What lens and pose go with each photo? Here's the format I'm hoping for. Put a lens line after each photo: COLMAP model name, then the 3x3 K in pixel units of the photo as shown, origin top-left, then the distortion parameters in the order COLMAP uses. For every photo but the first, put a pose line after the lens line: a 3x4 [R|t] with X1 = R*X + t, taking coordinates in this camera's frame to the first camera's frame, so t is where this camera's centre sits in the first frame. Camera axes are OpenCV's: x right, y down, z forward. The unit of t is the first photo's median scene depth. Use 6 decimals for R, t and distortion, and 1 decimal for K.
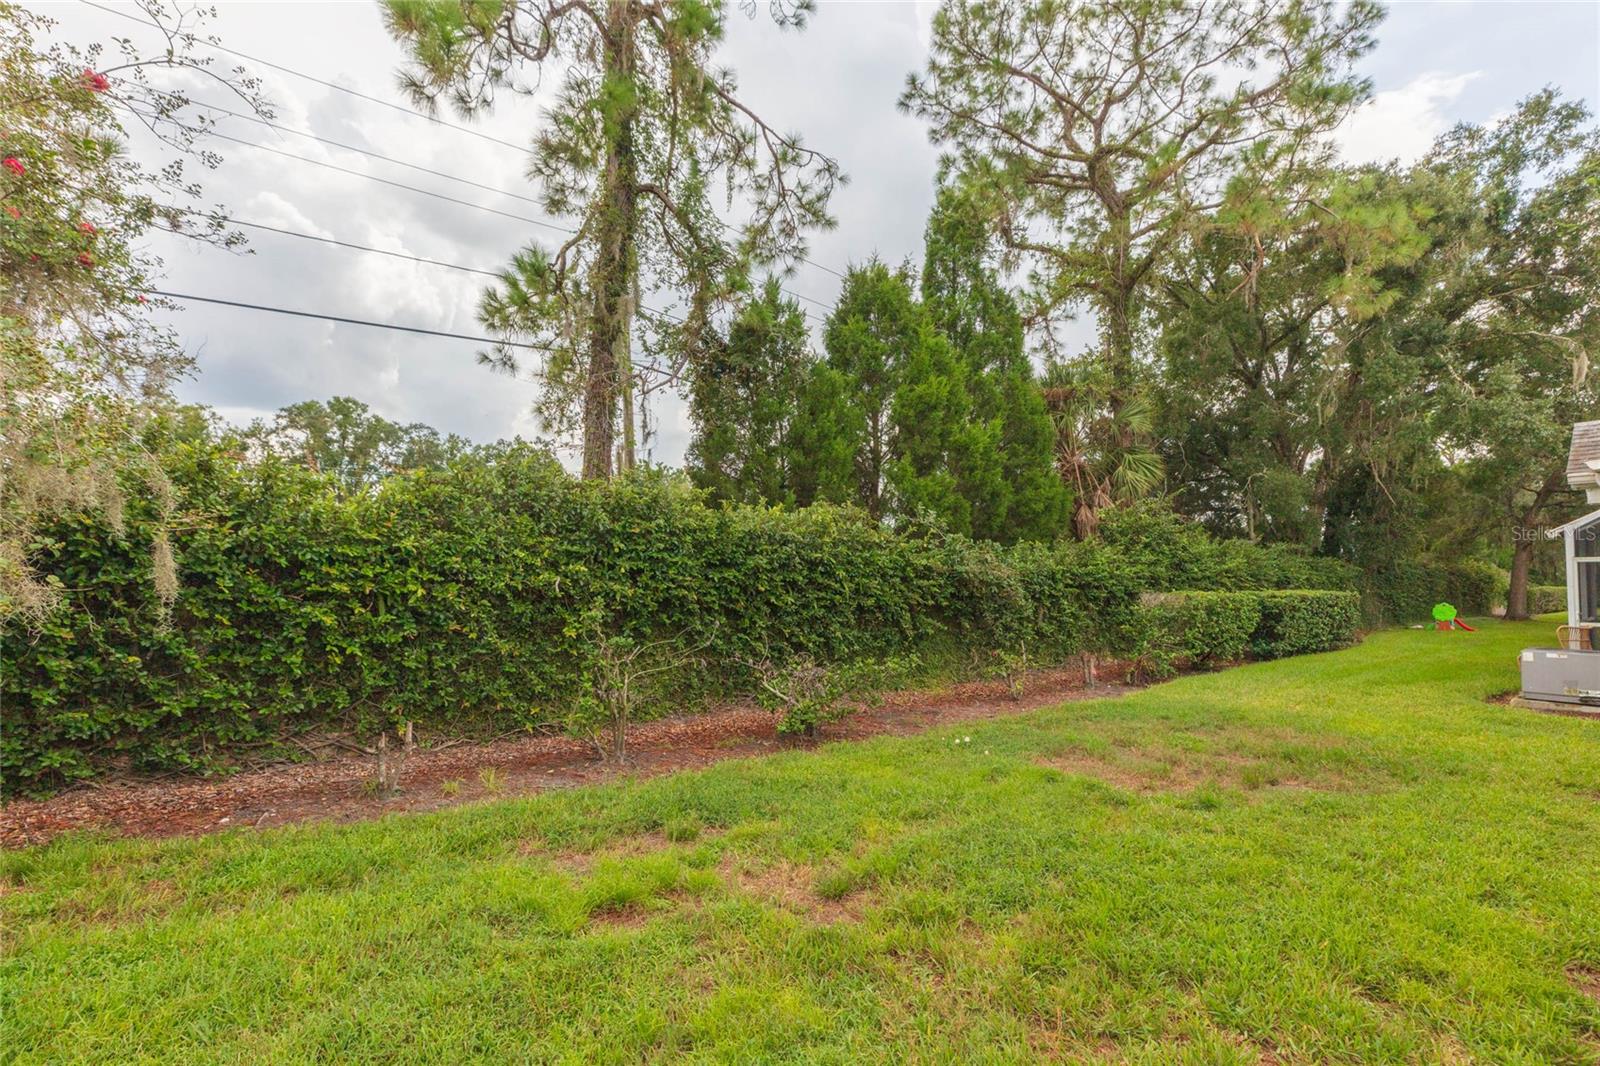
lens RADIAL K [[747.6, 0, 796.4], [0, 747.6, 605.2], [0, 0, 1]] dist [0.000505, 0.000046]
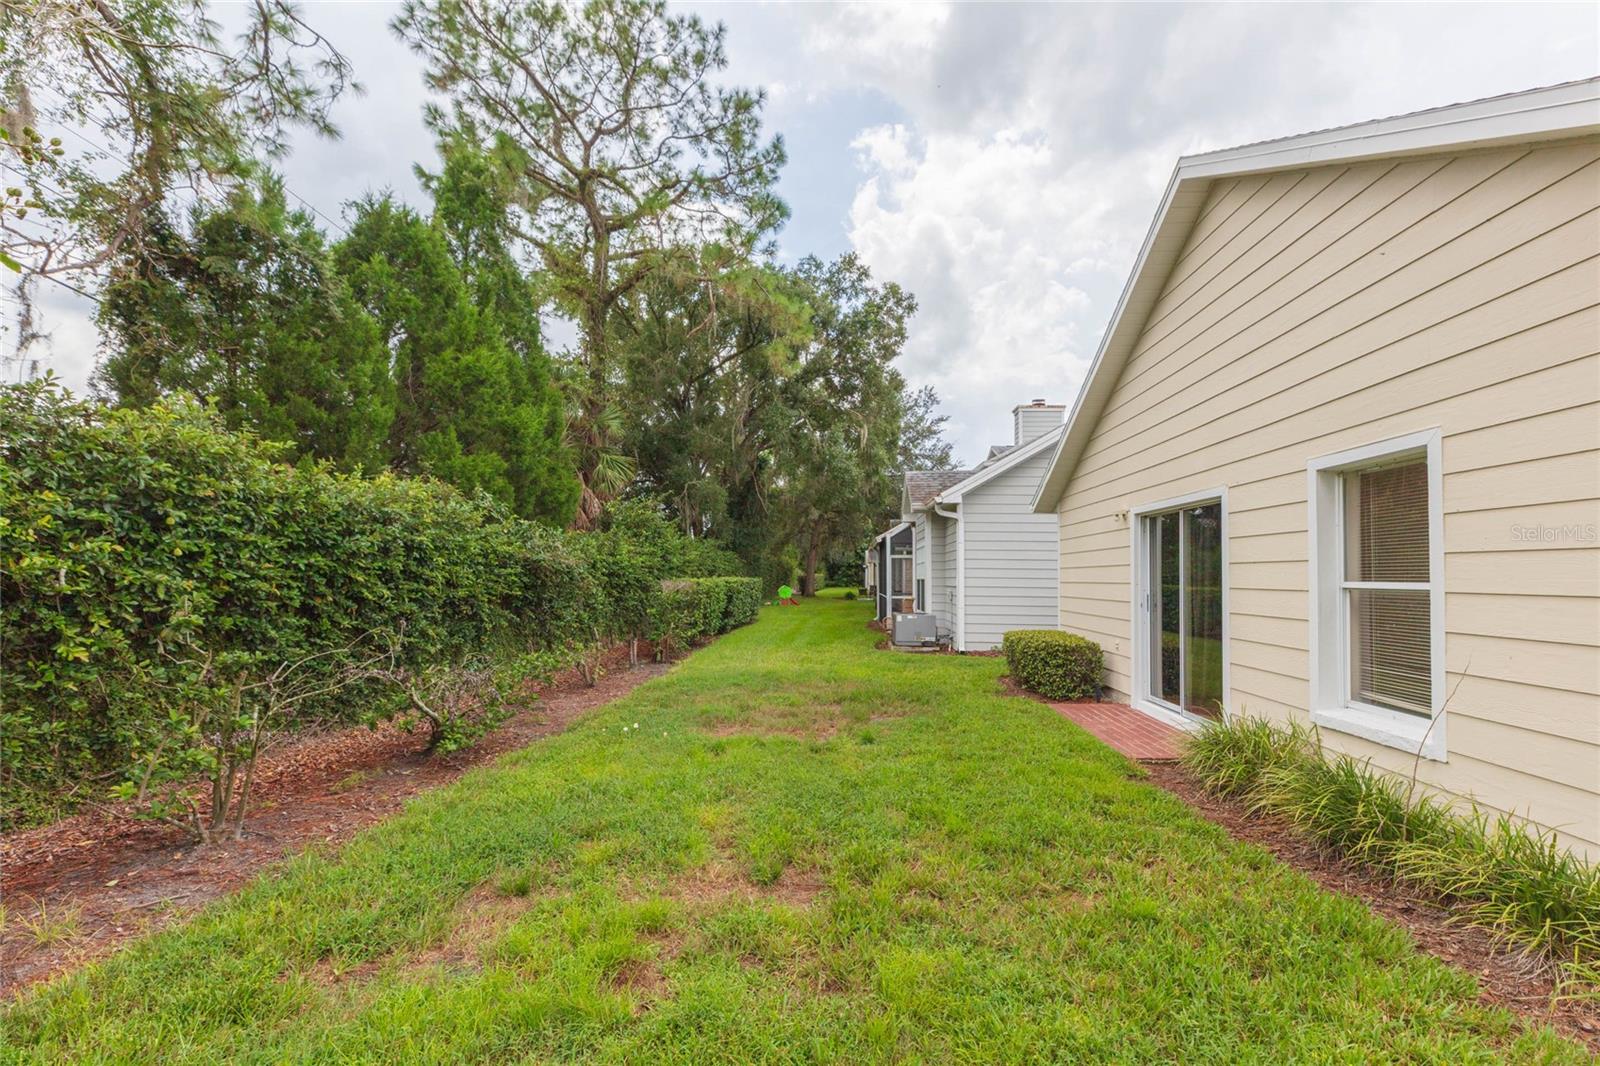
lens RADIAL K [[733.5, 0, 804.5], [0, 733.5, 575.7], [0, 0, 1]] dist [0.000984, 0.000286]
pose [[0.662265, -0.004799, 0.749254, -0.228514], [0.023387, 0.999625, -0.014269, -0.002513], [-0.748904, 0.026973, 0.662129, 0.103429]]
